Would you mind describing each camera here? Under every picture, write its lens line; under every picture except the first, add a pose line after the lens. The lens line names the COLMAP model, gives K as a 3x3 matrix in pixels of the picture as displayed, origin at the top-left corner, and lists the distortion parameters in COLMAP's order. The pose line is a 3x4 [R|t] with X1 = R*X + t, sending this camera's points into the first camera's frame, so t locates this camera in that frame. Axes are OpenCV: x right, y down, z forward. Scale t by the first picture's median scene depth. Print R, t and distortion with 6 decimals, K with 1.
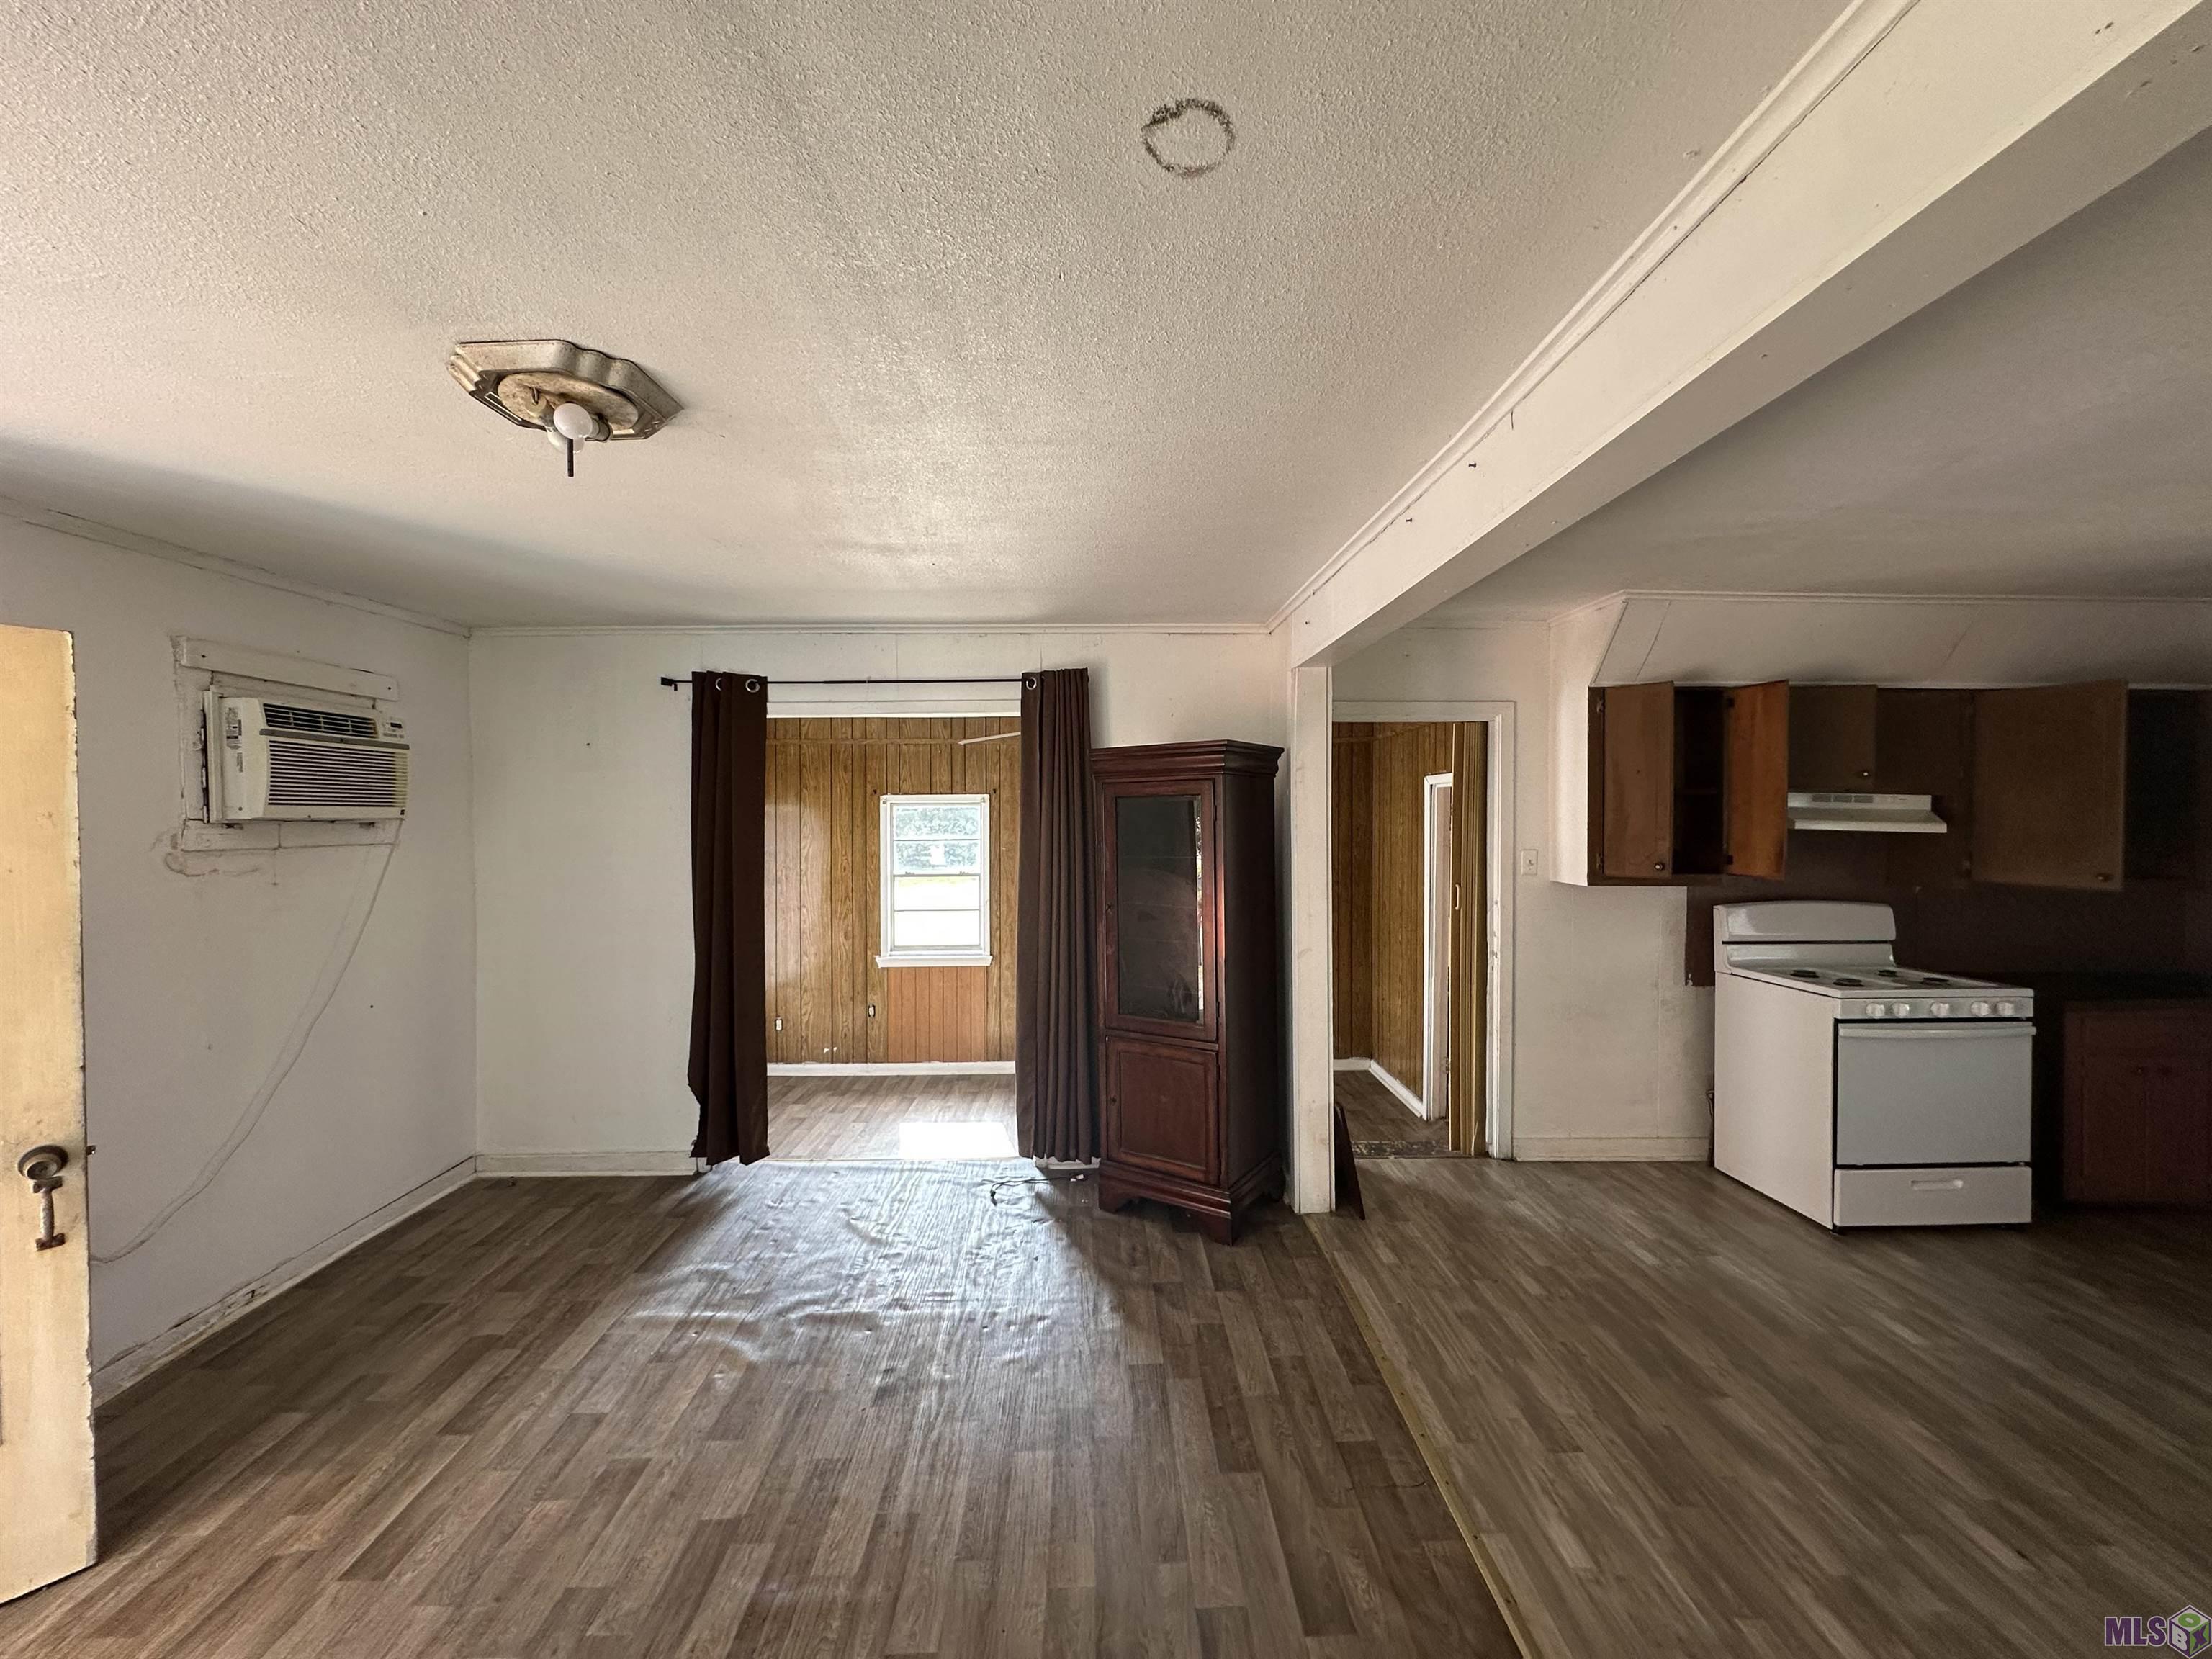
lens RADIAL K [[899.0, 0, 1101.2], [0, 899.0, 821.7], [0, 0, 1]] dist [0.026858, 0.000202]
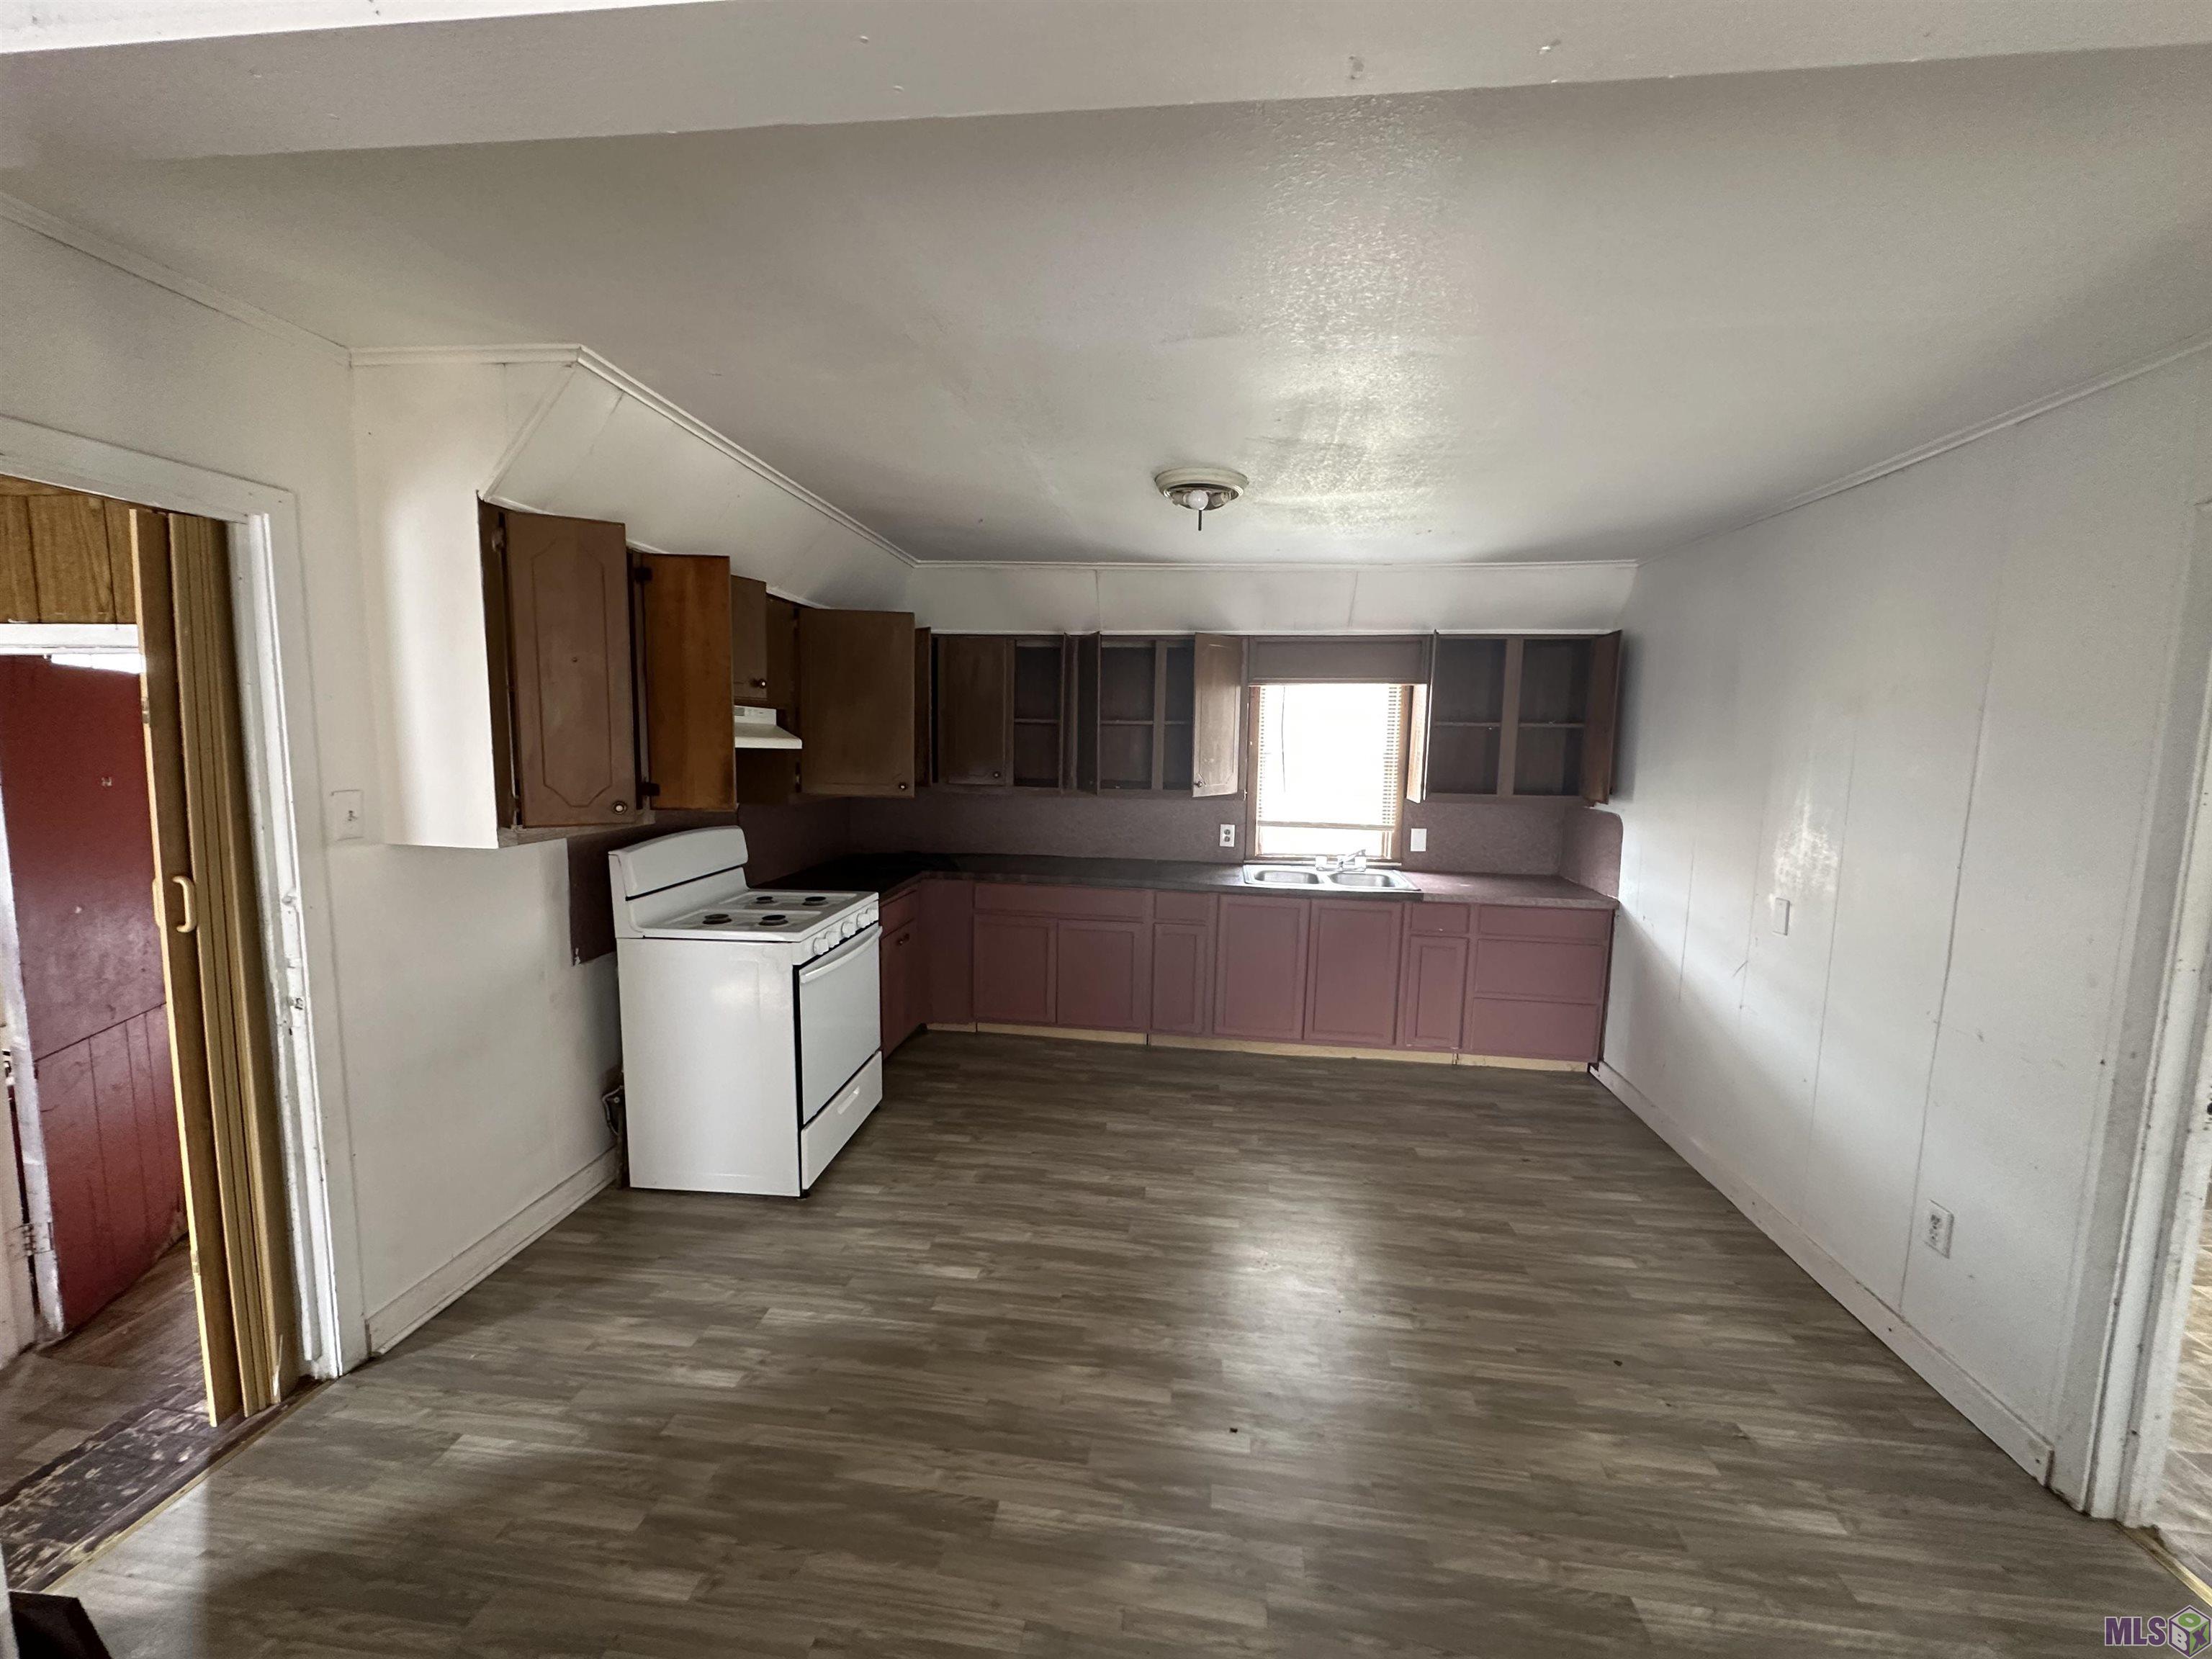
lens RADIAL K [[899.0, 0, 1094.7], [0, 899.0, 826.6], [0, 0, 1]] dist [0.026858, 0.000202]
pose [[0.133128, -0.103440, 0.985686, 0.001303], [-0.007129, 0.994413, 0.105319, -0.008419], [-0.991073, -0.021047, 0.131647, 0.554867]]
